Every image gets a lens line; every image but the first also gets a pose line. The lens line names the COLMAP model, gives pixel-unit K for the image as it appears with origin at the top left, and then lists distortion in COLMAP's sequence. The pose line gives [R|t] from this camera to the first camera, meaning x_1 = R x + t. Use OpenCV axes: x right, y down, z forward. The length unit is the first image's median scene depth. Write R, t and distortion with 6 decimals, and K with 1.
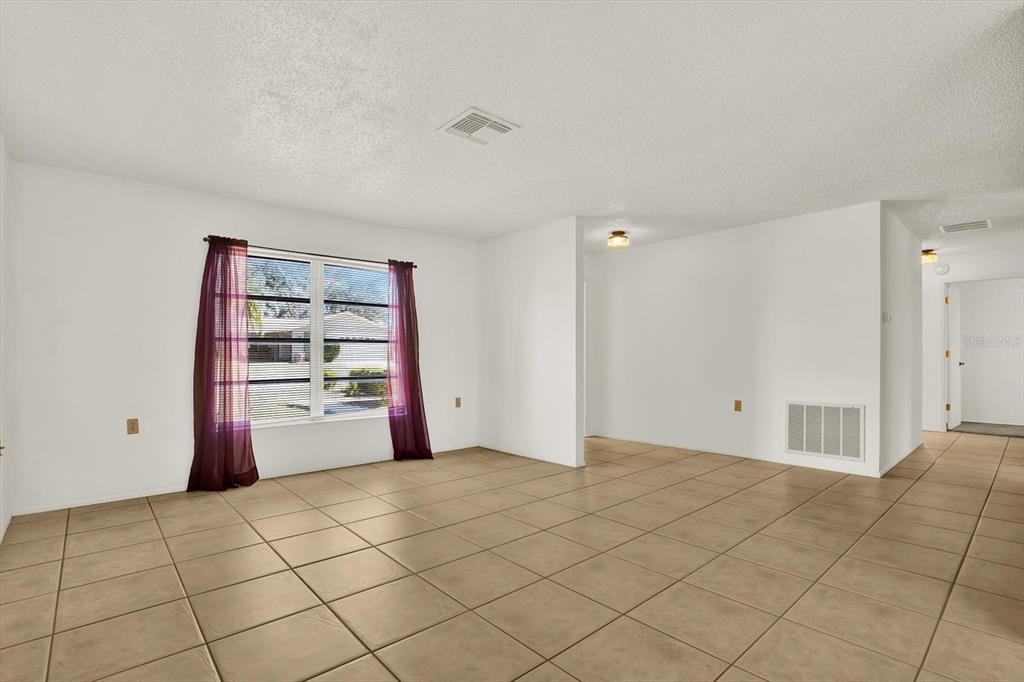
lens RADIAL K [[491.4, 0, 508.9], [0, 491.4, 347.1], [0, 0, 1]] dist [-0.022891, 0.000414]
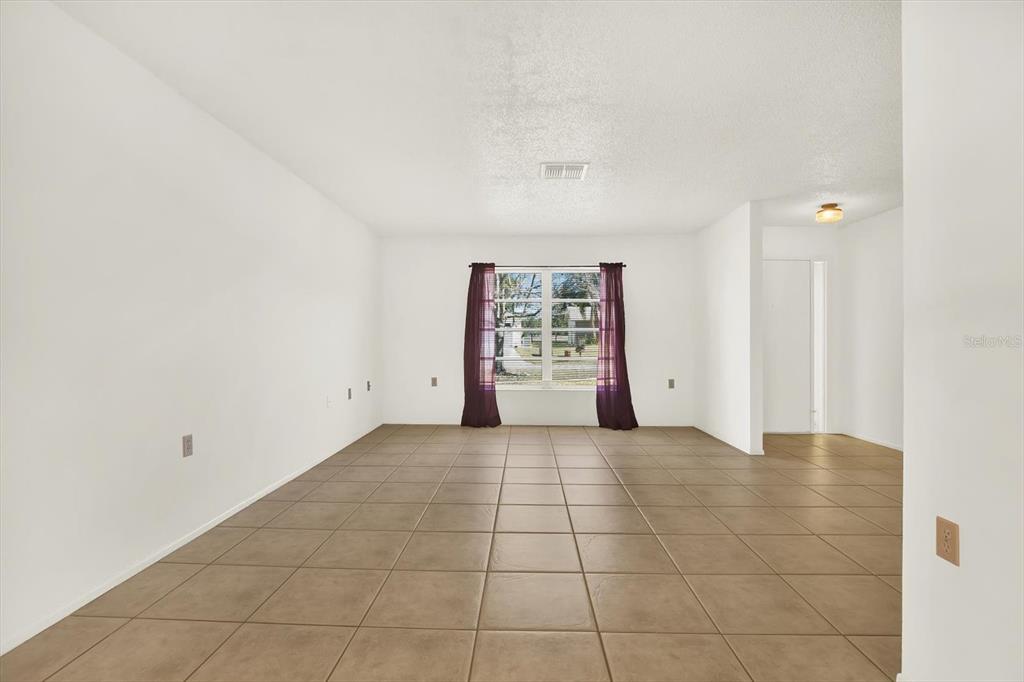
lens RADIAL K [[478.5, 0, 512.0], [0, 478.5, 341.0], [0, 0, 1]] dist [-0.022556, 0.000493]
pose [[0.736340, 0.008124, -0.676563, 0.419408], [0.005181, 0.999831, 0.017644, -0.005511], [0.676592, -0.016497, 0.736174, -0.033594]]
